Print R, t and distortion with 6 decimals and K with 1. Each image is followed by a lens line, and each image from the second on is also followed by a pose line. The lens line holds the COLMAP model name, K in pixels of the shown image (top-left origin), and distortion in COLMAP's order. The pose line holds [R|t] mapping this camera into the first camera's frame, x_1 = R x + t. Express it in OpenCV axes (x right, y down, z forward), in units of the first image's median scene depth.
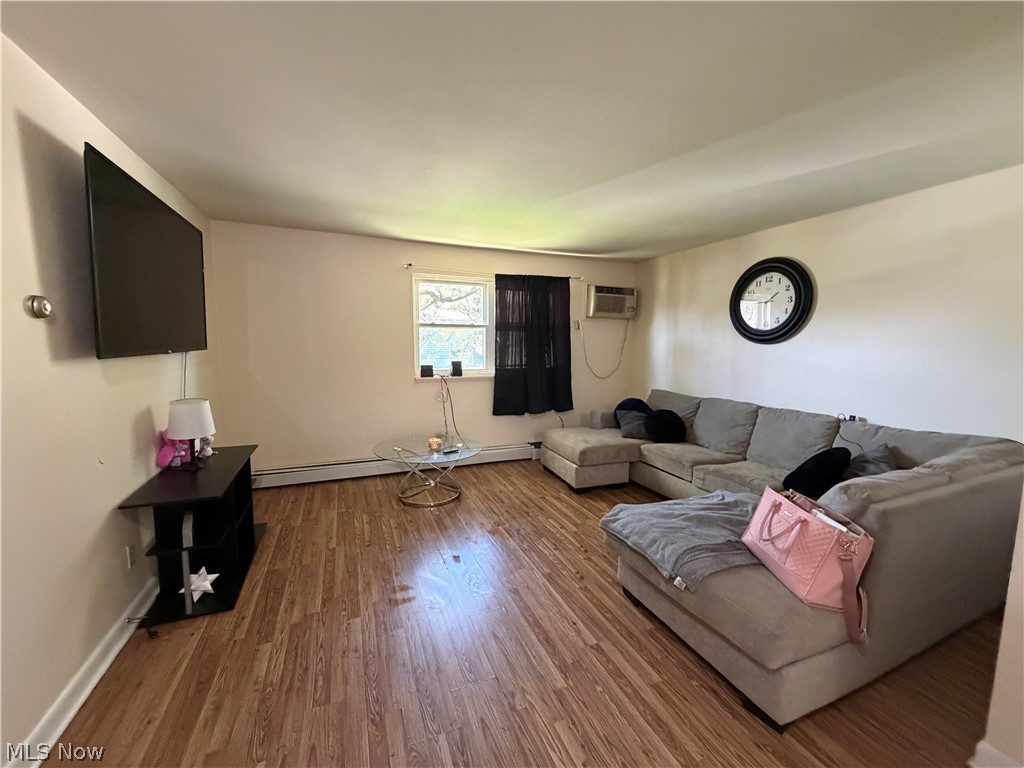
lens RADIAL K [[408.8, 0, 504.0], [0, 408.8, 378.6], [0, 0, 1]] dist [0.000220, 0.000486]
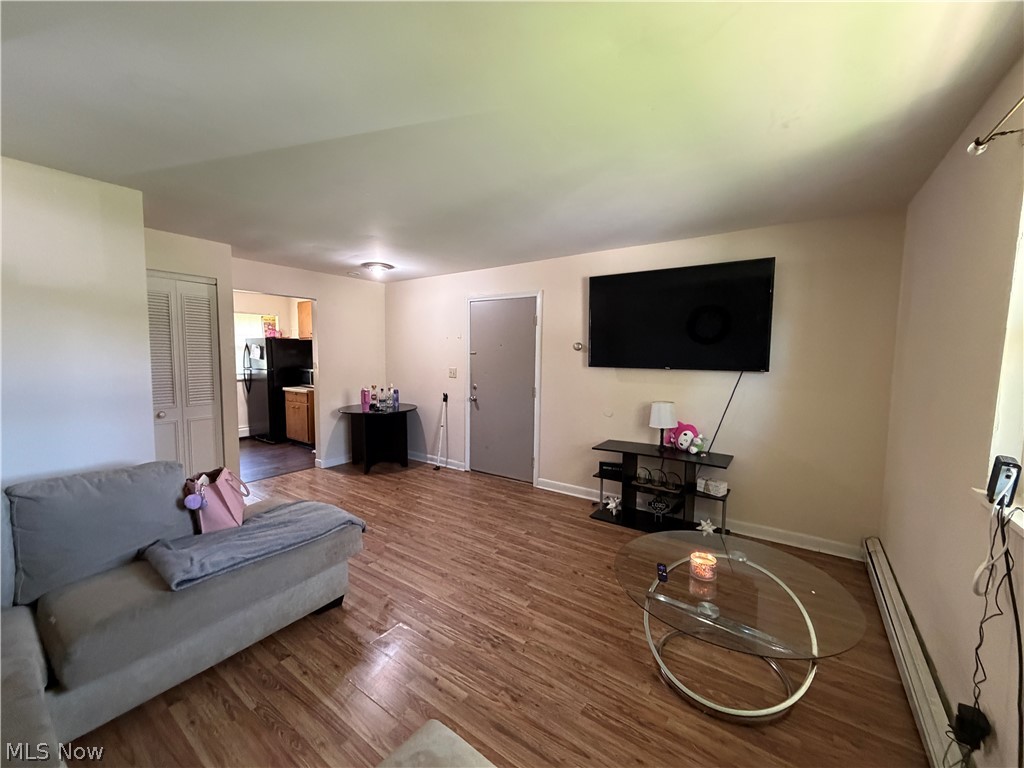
lens RADIAL K [[408.8, 0, 513.9], [0, 408.8, 380.1], [0, 0, 1]] dist [0.000220, 0.000486]
pose [[-0.837723, 0.022476, -0.545632, 0.415065], [-0.063149, 0.988463, 0.137672, -0.170501], [0.542431, 0.149787, -0.826639, 1.727398]]
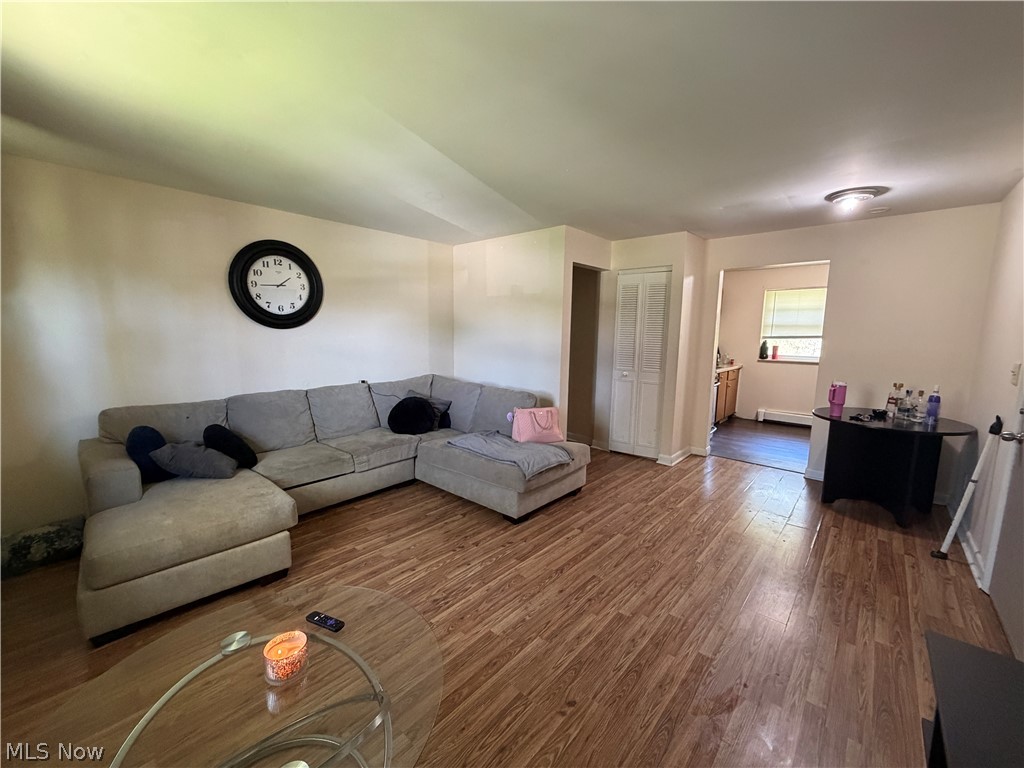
lens RADIAL K [[408.8, 0, 511.8], [0, 408.8, 383.4], [0, 0, 1]] dist [0.000220, 0.000486]
pose [[-0.445141, -0.133870, 0.885397, -0.688706], [0.067543, 0.980926, 0.182271, -0.135342], [-0.892909, 0.140939, -0.427609, 1.303275]]
